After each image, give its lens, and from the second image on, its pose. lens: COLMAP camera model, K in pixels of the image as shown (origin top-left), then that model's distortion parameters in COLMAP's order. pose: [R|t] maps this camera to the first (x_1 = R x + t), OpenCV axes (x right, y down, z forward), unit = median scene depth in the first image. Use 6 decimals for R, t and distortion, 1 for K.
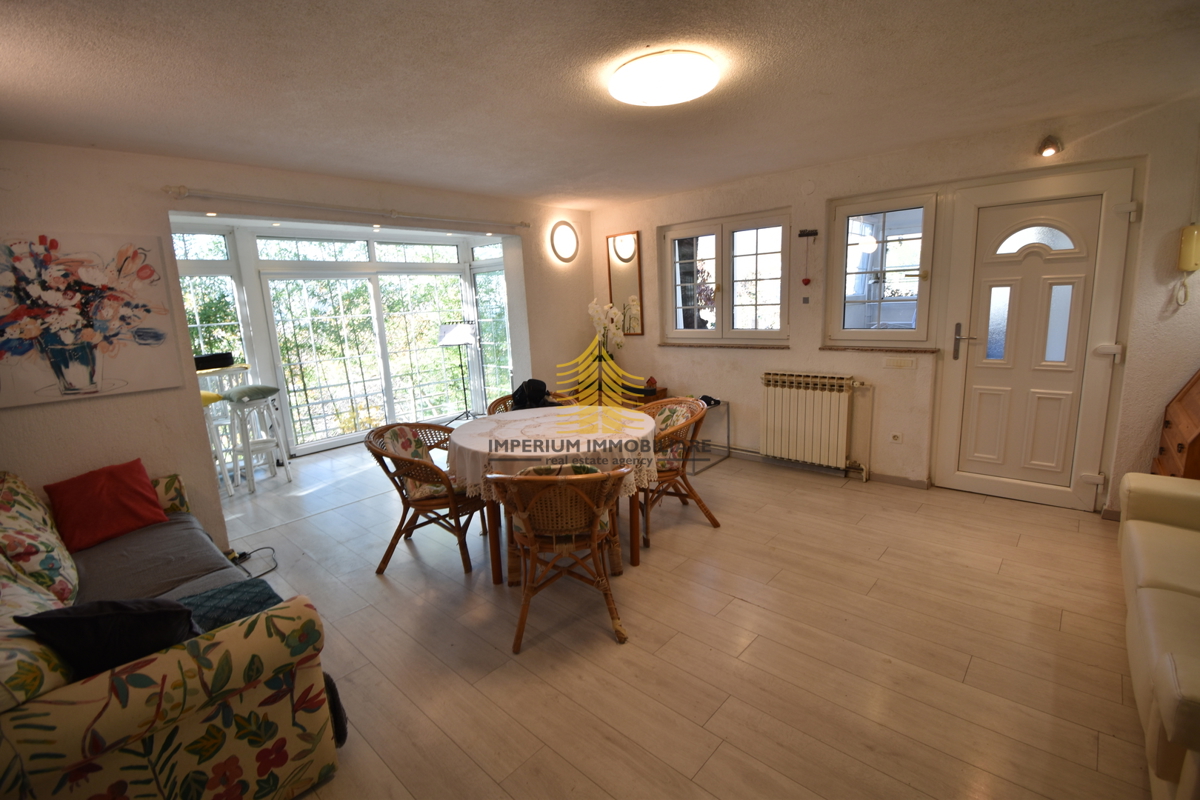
lens RADIAL K [[533.9, 0, 600.0], [0, 533.9, 400.0], [0, 0, 1]] dist [0.001142, -0.017088]
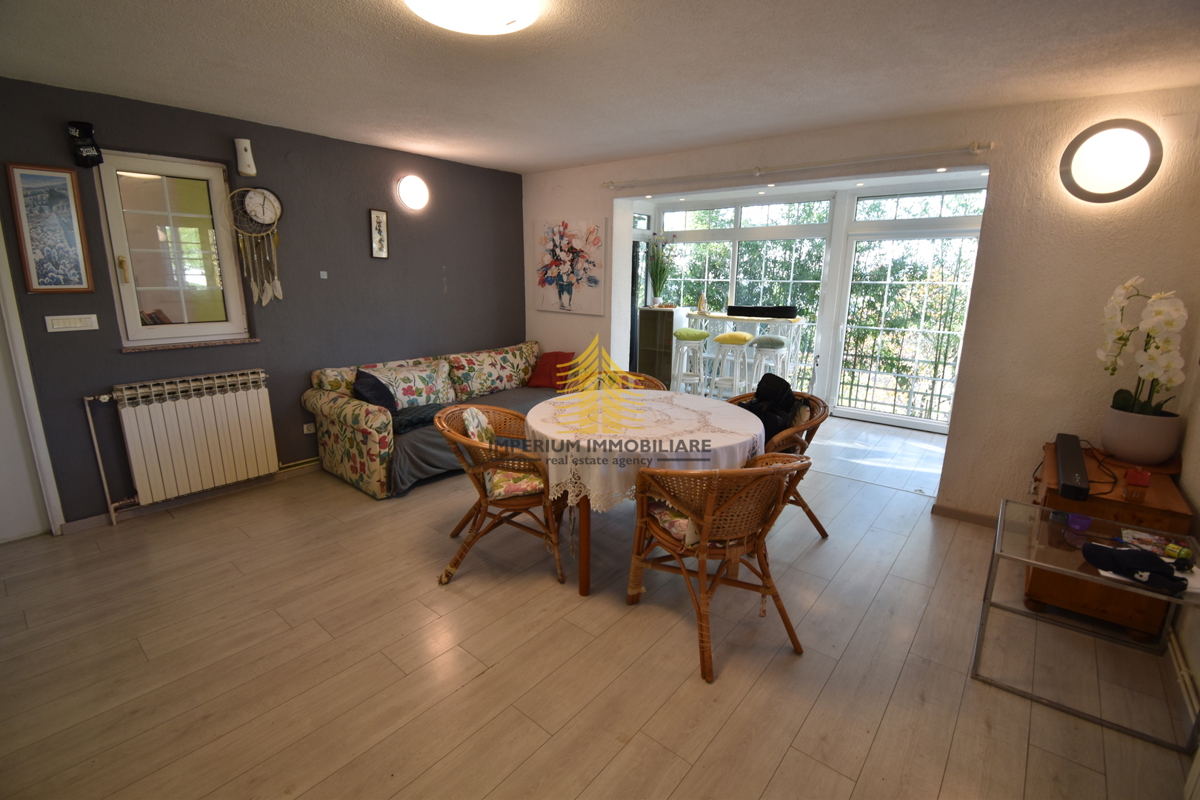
lens RADIAL K [[533.9, 0, 600.0], [0, 533.9, 400.0], [0, 0, 1]] dist [0.001142, -0.017088]
pose [[0.038897, 0.275005, -0.960656, 0.885741], [-0.200690, 0.943944, 0.262095, -0.226695], [0.978882, 0.182599, 0.091908, 1.010089]]
